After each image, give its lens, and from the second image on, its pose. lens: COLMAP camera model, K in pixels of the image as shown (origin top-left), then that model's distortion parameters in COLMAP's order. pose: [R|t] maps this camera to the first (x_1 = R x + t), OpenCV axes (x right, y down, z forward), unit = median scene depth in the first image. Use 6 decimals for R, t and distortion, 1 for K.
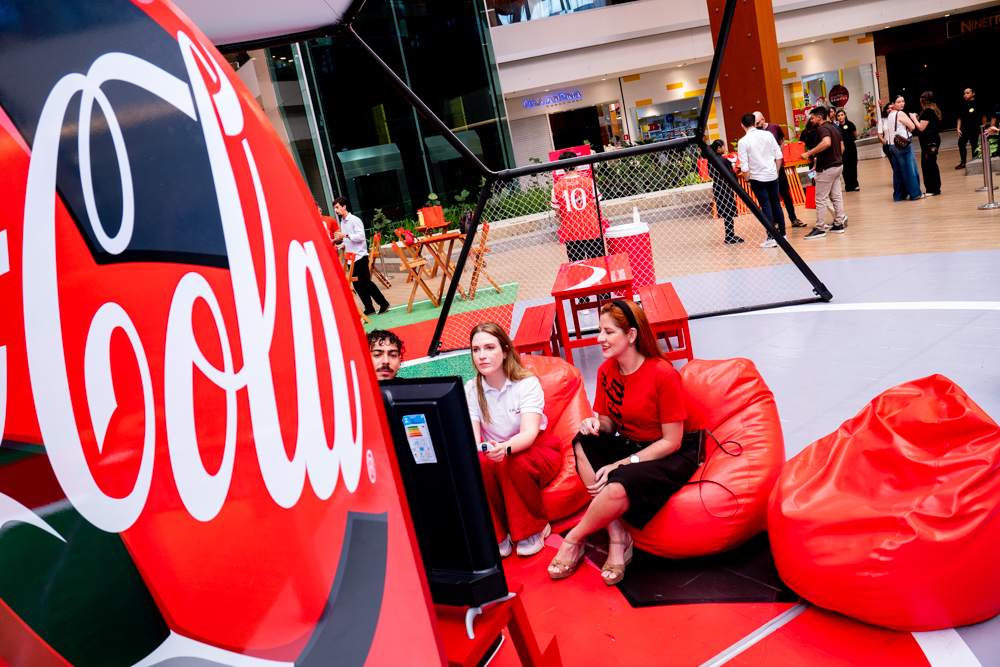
lens RADIAL K [[746.7, 0, 500.9], [0, 746.7, 331.9], [0, 0, 1]] dist [-0.136271, 0.100262]
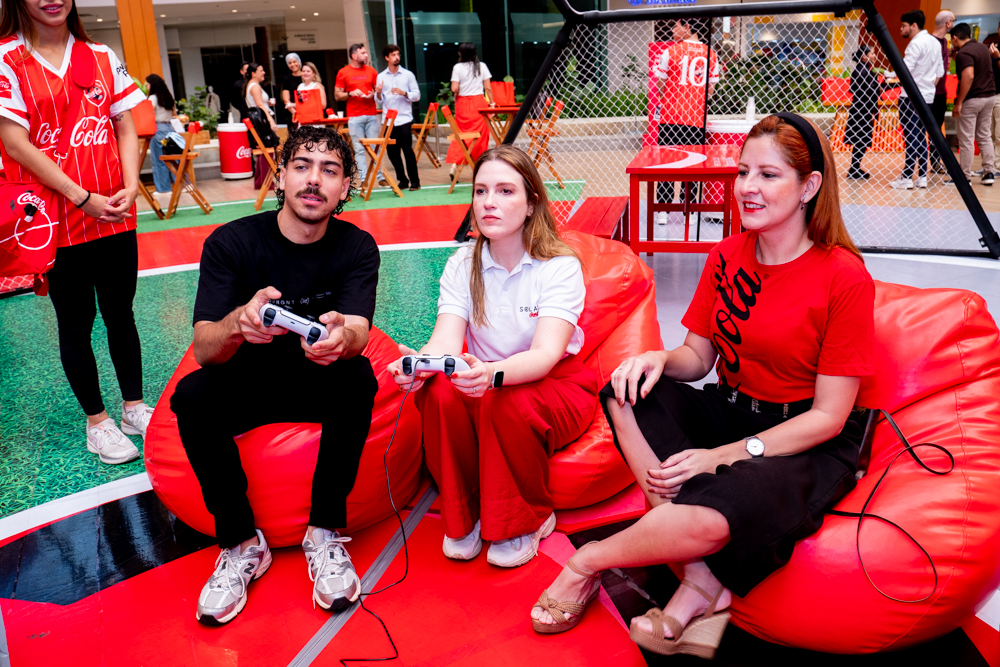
lens RADIAL K [[788.7, 0, 527.2], [0, 788.7, 334.3], [0, 0, 1]] dist [-0.067379, -0.001009]
pose [[0.983322, 0.180817, -0.019584, 0.032237], [-0.177573, 0.977766, 0.111544, 0.057925], [0.039318, -0.106206, 0.993567, 0.415013]]
